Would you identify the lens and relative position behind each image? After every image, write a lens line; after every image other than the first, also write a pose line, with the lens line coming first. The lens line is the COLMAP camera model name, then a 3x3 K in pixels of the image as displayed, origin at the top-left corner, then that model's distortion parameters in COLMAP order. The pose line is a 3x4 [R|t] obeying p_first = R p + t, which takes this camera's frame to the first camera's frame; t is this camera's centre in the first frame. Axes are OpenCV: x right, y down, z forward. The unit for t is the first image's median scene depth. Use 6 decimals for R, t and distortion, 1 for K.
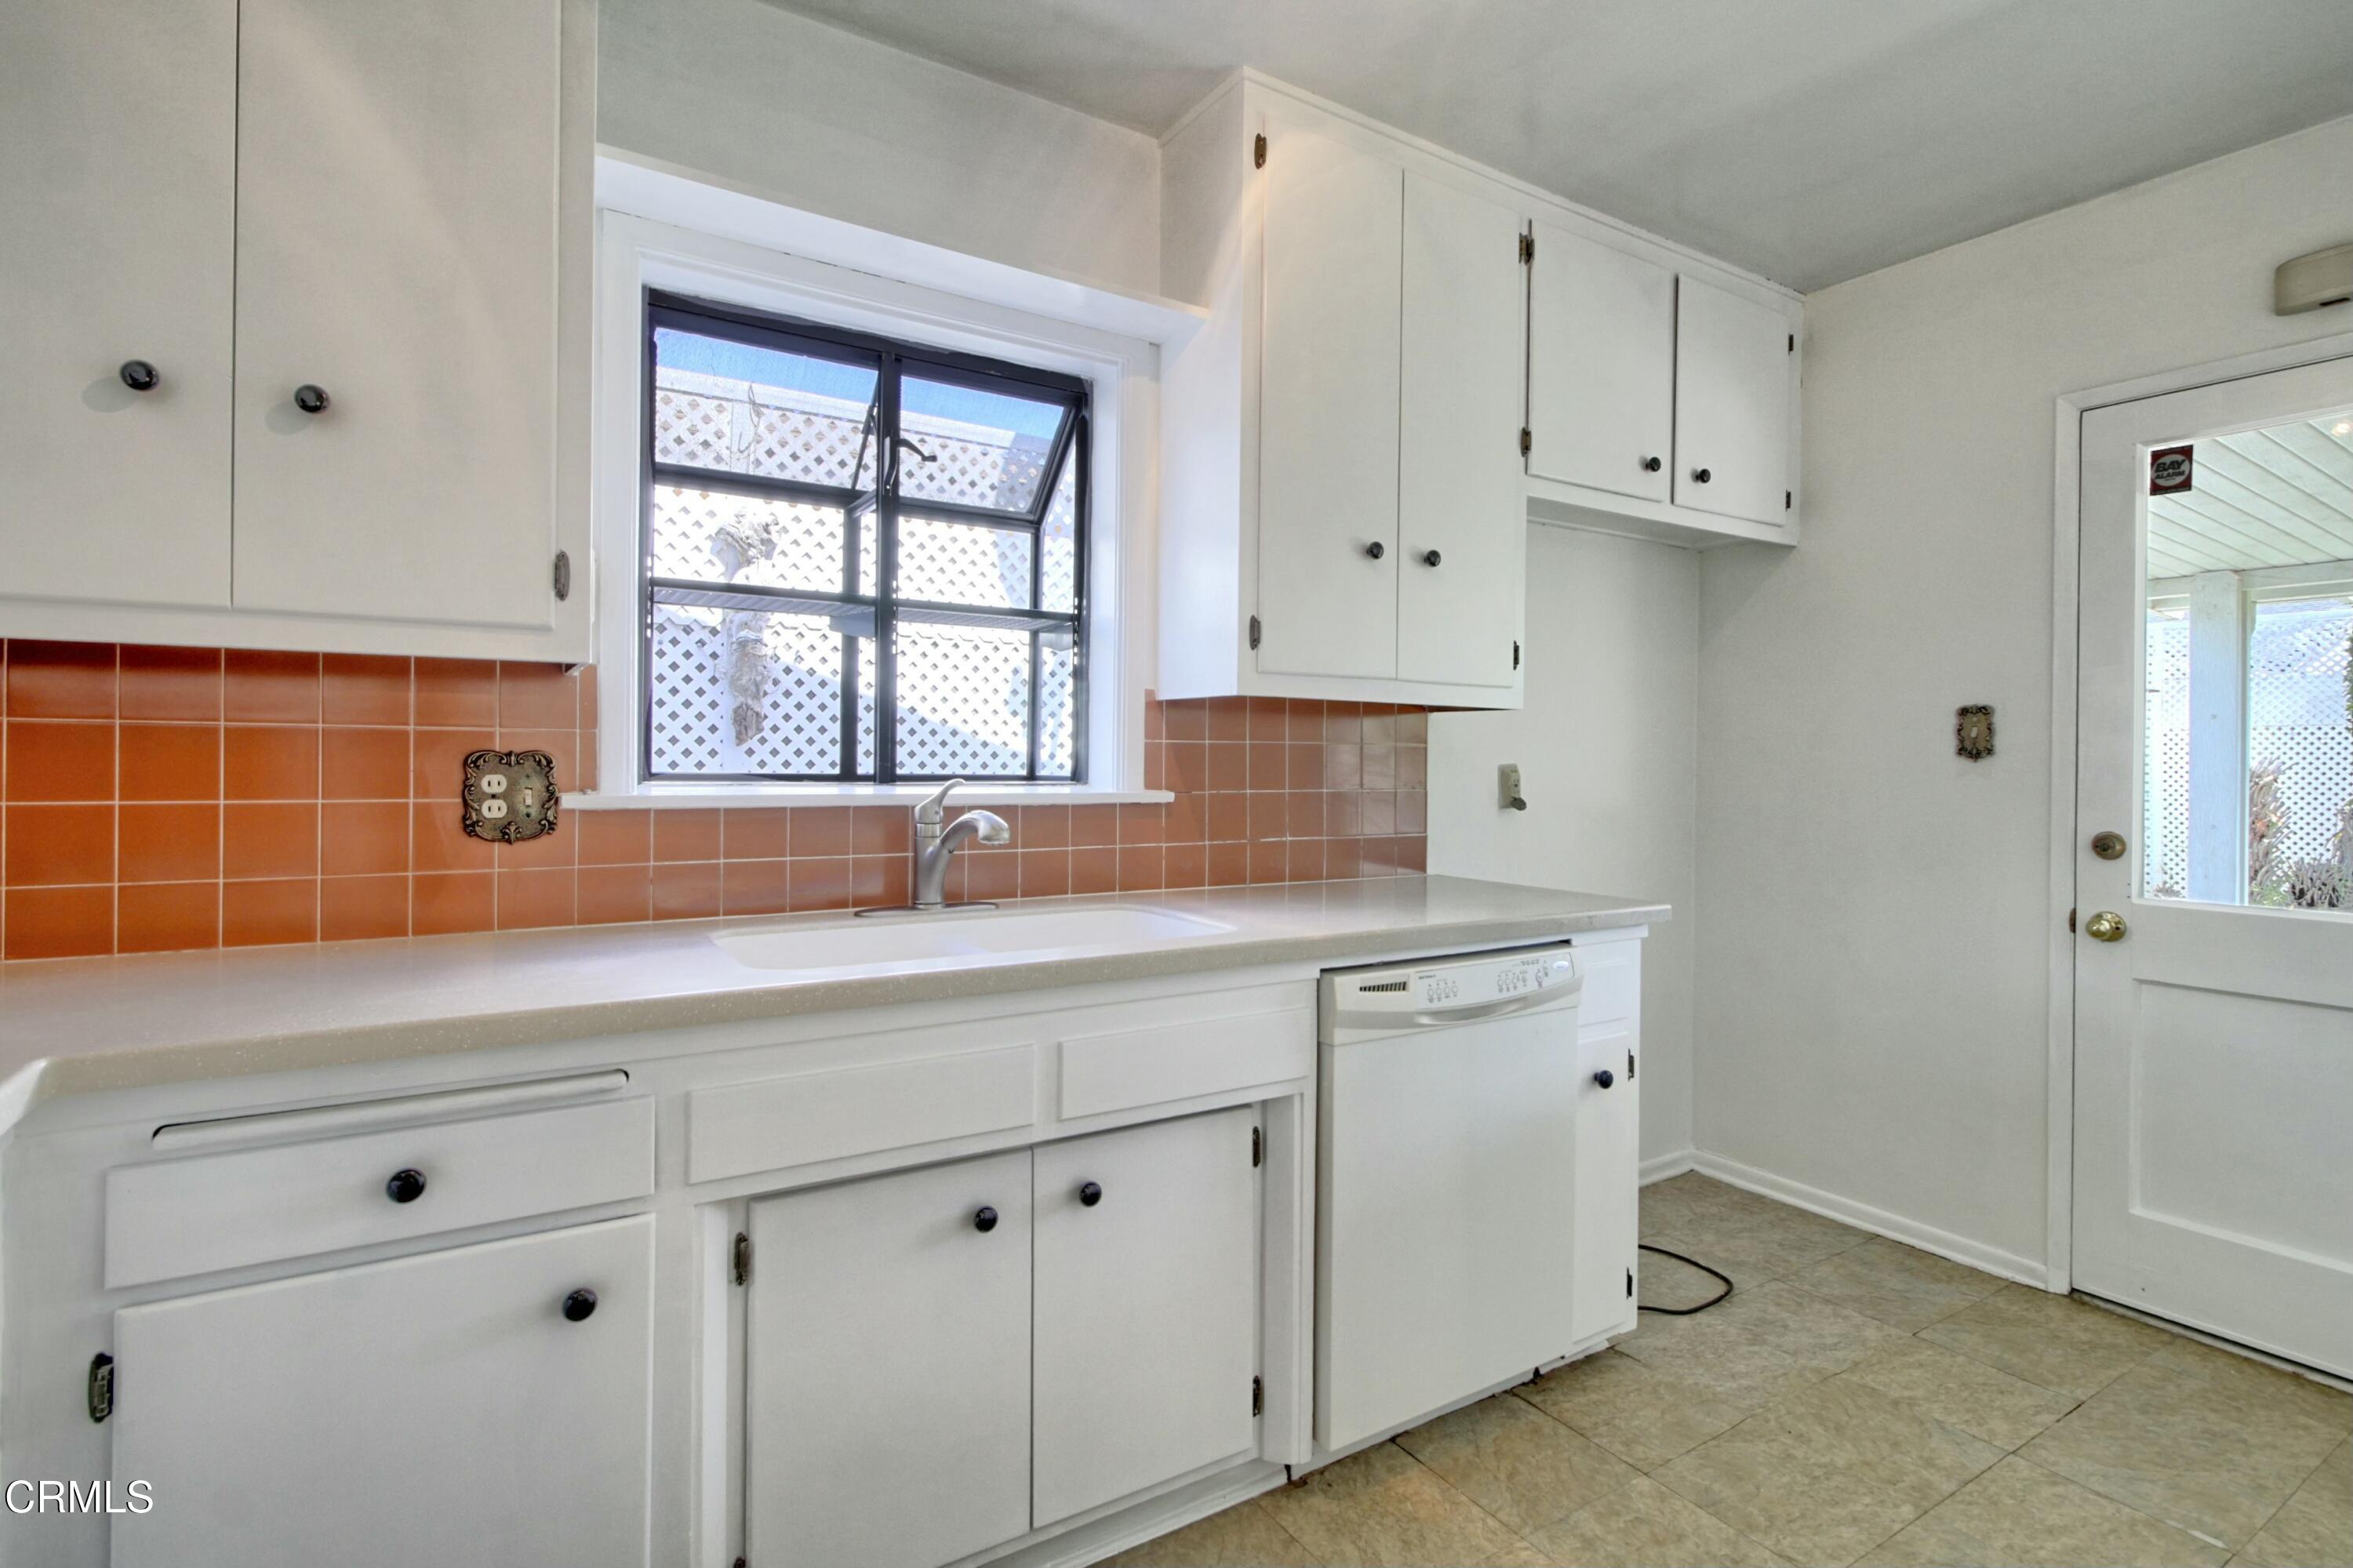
lens RADIAL K [[1141.8, 0, 1189.5], [0, 1141.8, 760.2], [0, 0, 1]] dist [-0.001370, -0.001840]
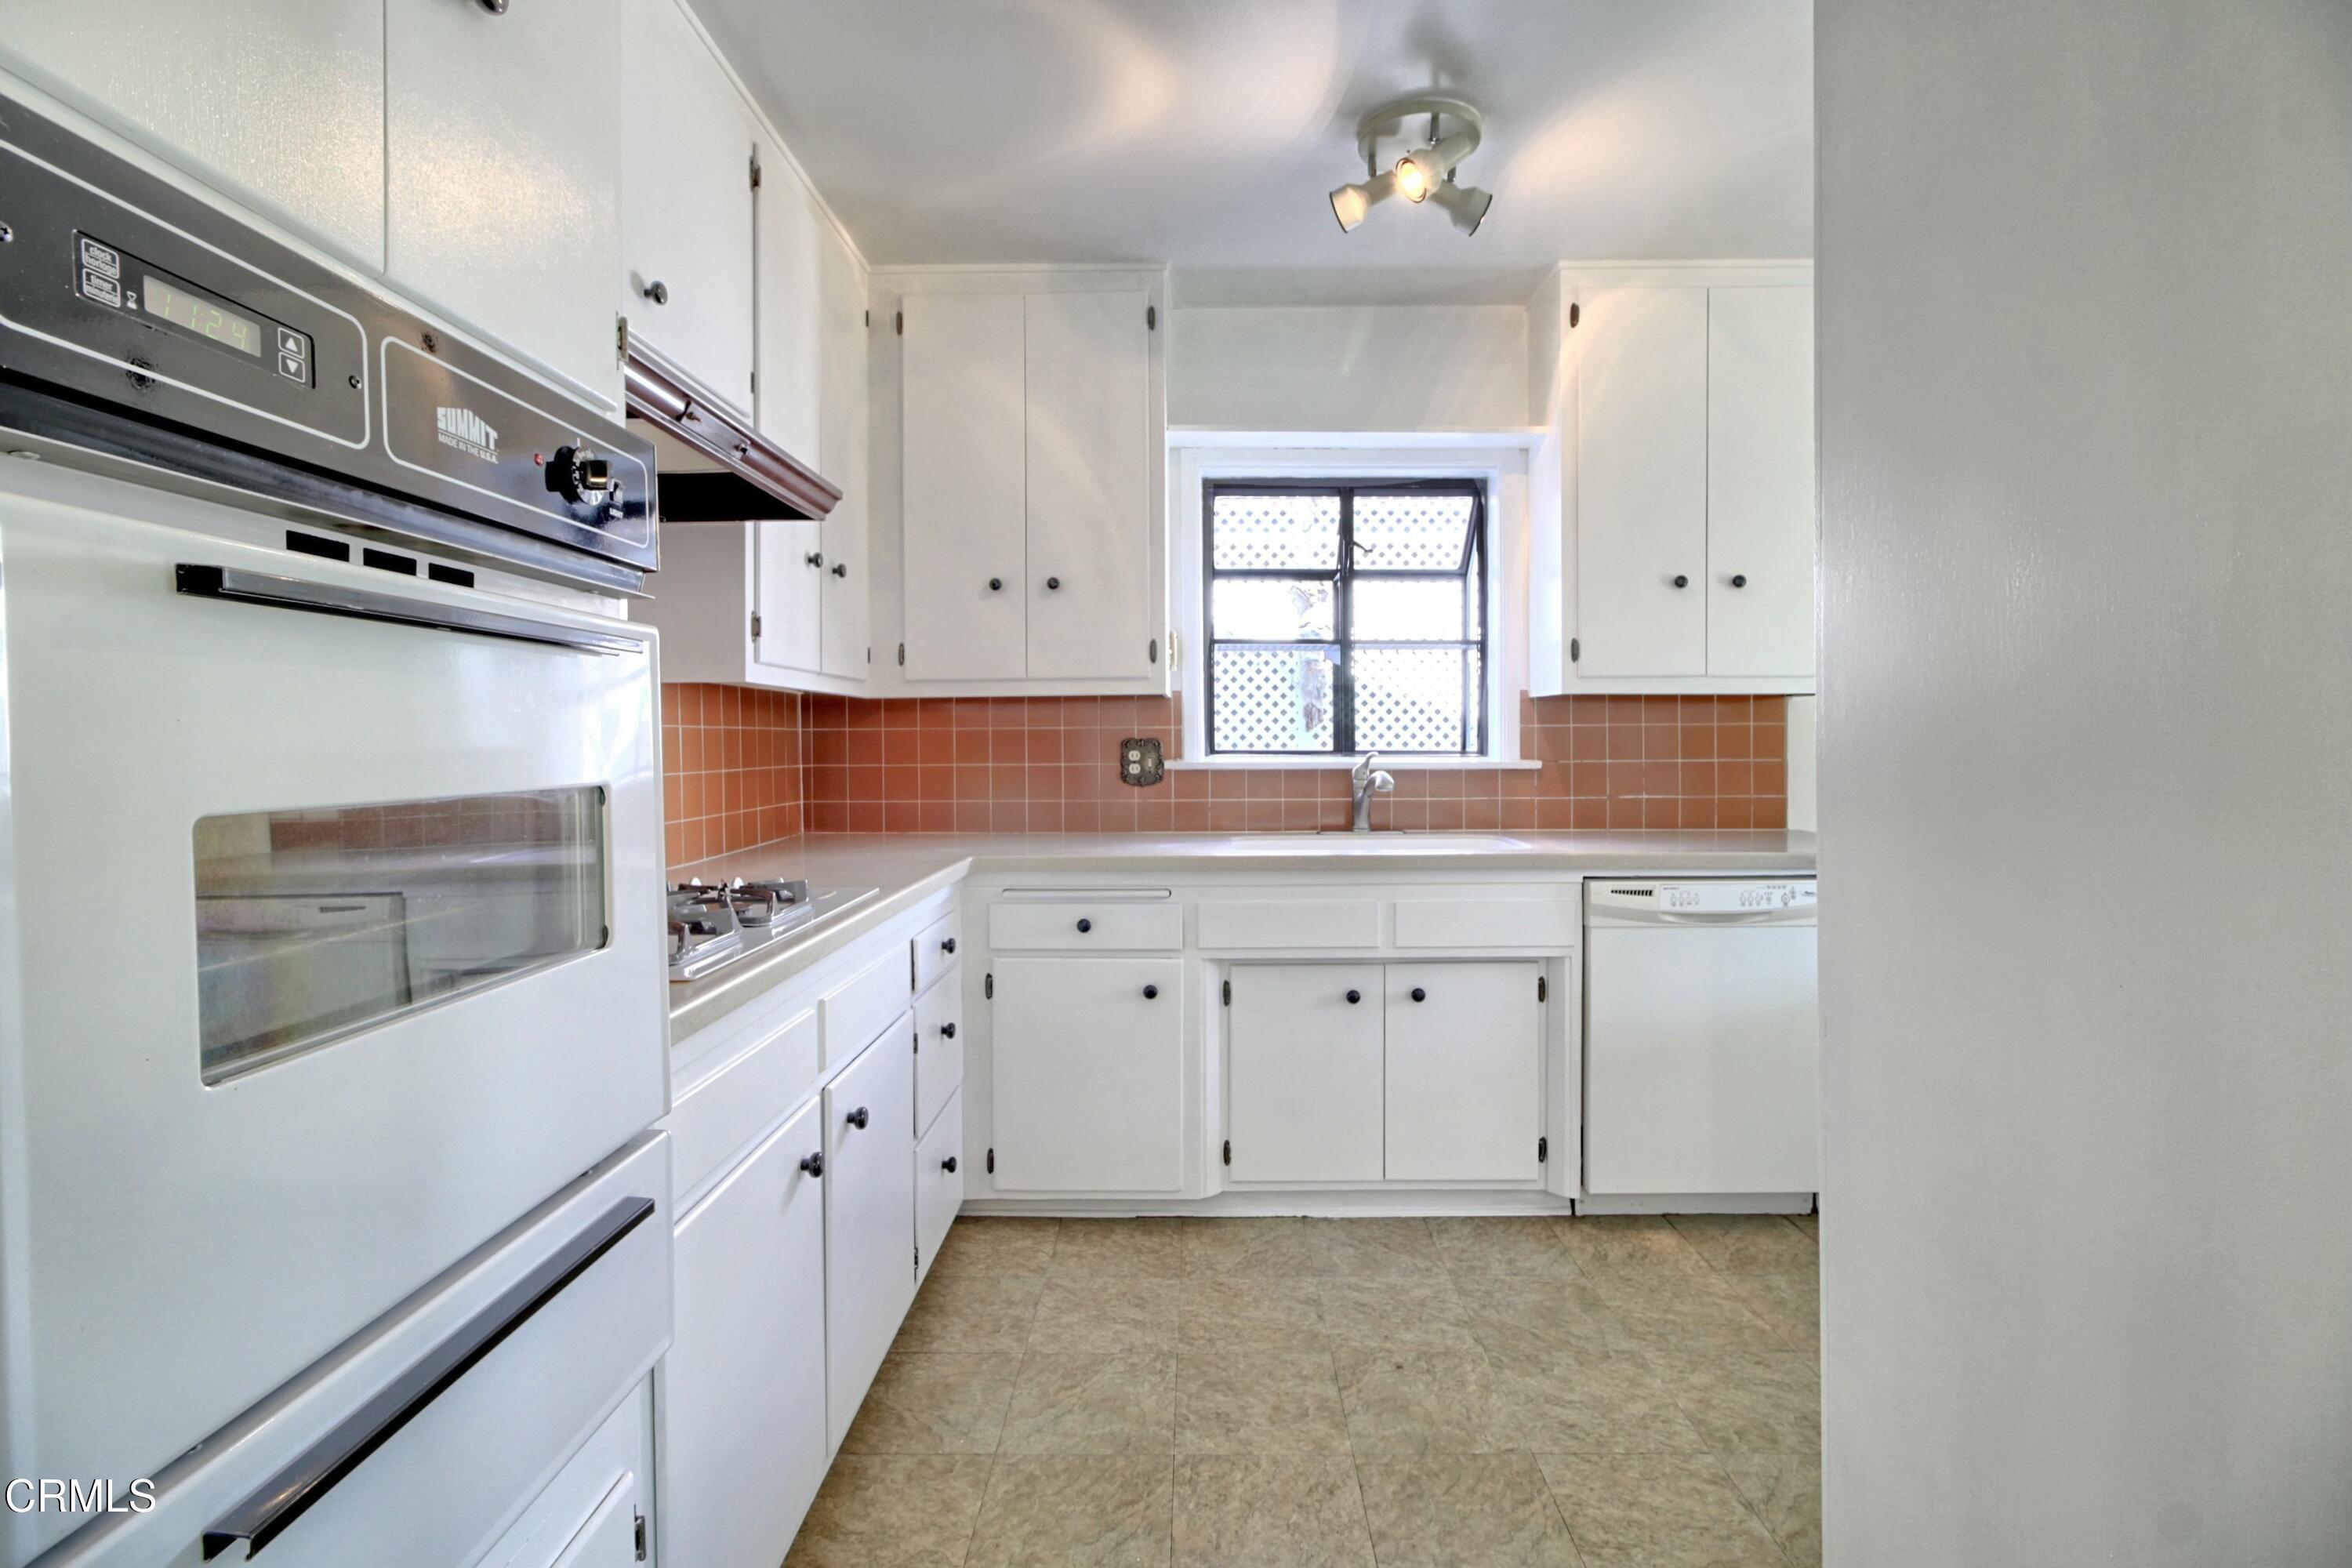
lens RADIAL K [[1088.3, 0, 1194.1], [0, 1088.3, 757.4], [0, 0, 1]] dist [-0.027201, 0.025440]
pose [[0.839770, -0.003381, -0.542932, 0.369861], [0.012521, 0.999835, 0.013140, -0.000025], [0.542798, -0.017832, 0.839674, -0.386261]]
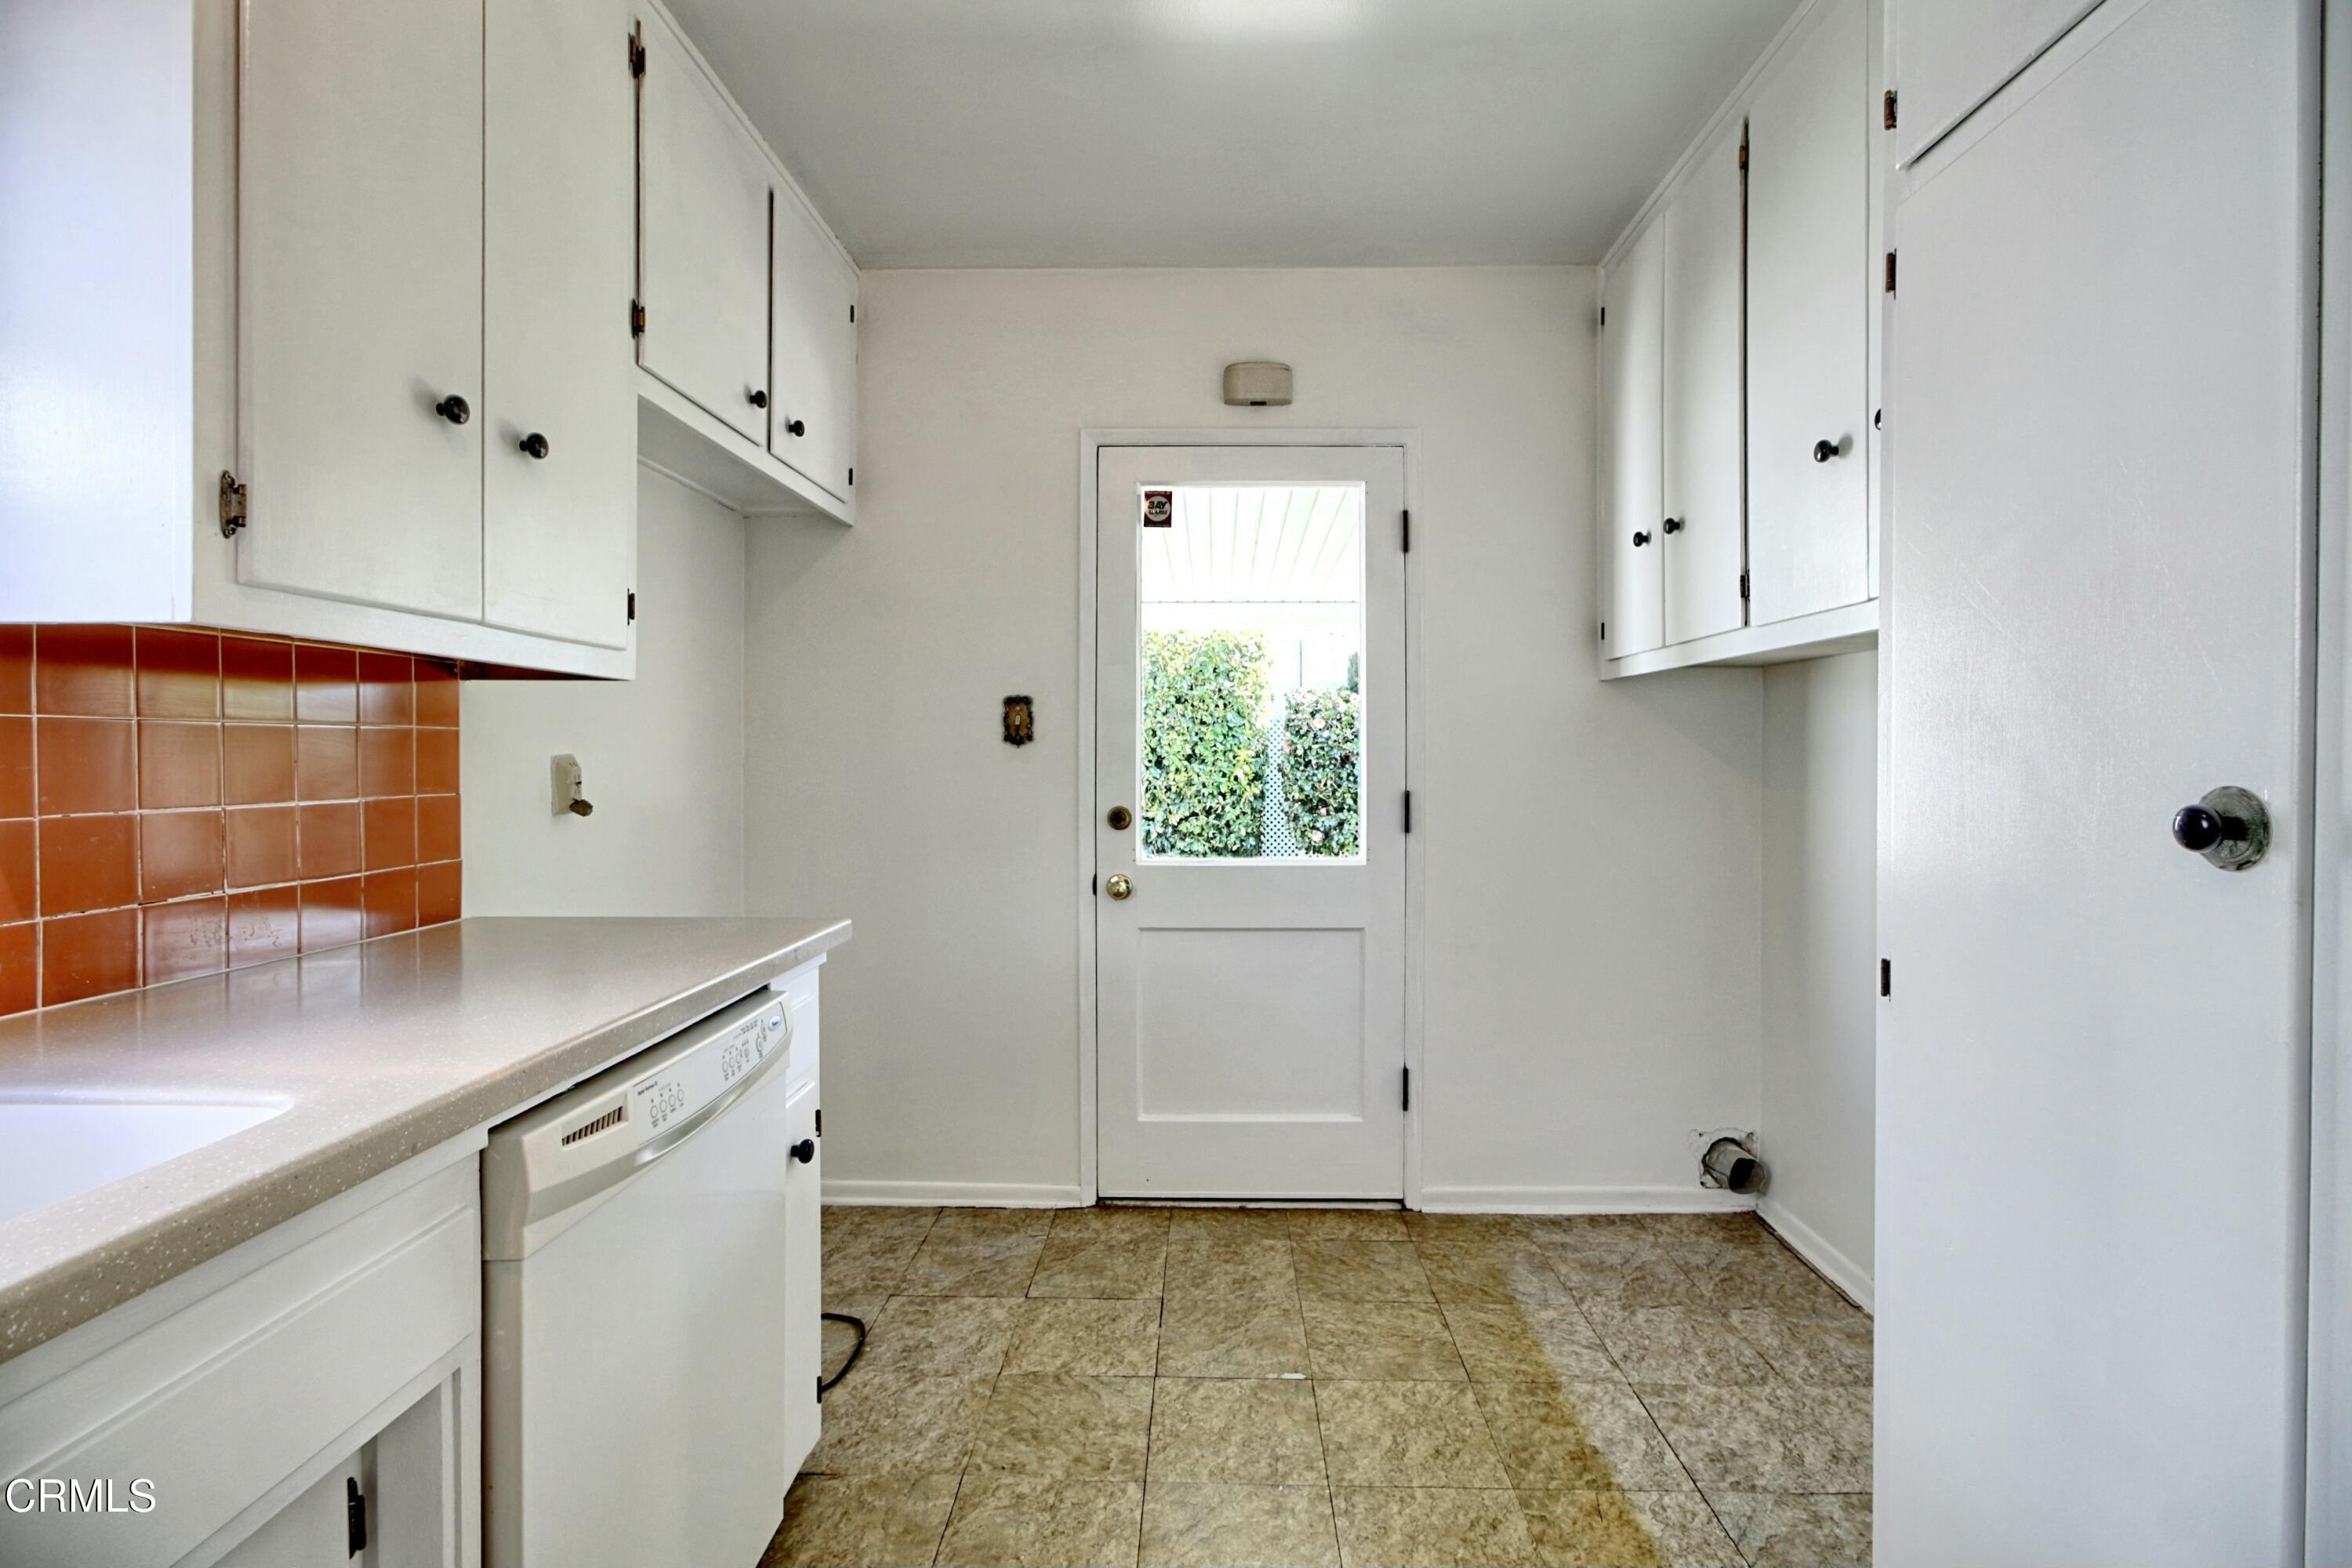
lens RADIAL K [[1088.3, 0, 1194.1], [0, 1088.3, 757.4], [0, 0, 1]] dist [-0.027201, 0.025440]
pose [[0.554566, -0.013221, 0.832035, -0.102214], [0.006038, 0.999911, 0.011864, -0.000631], [-0.832118, -0.001556, 0.554596, 0.342502]]
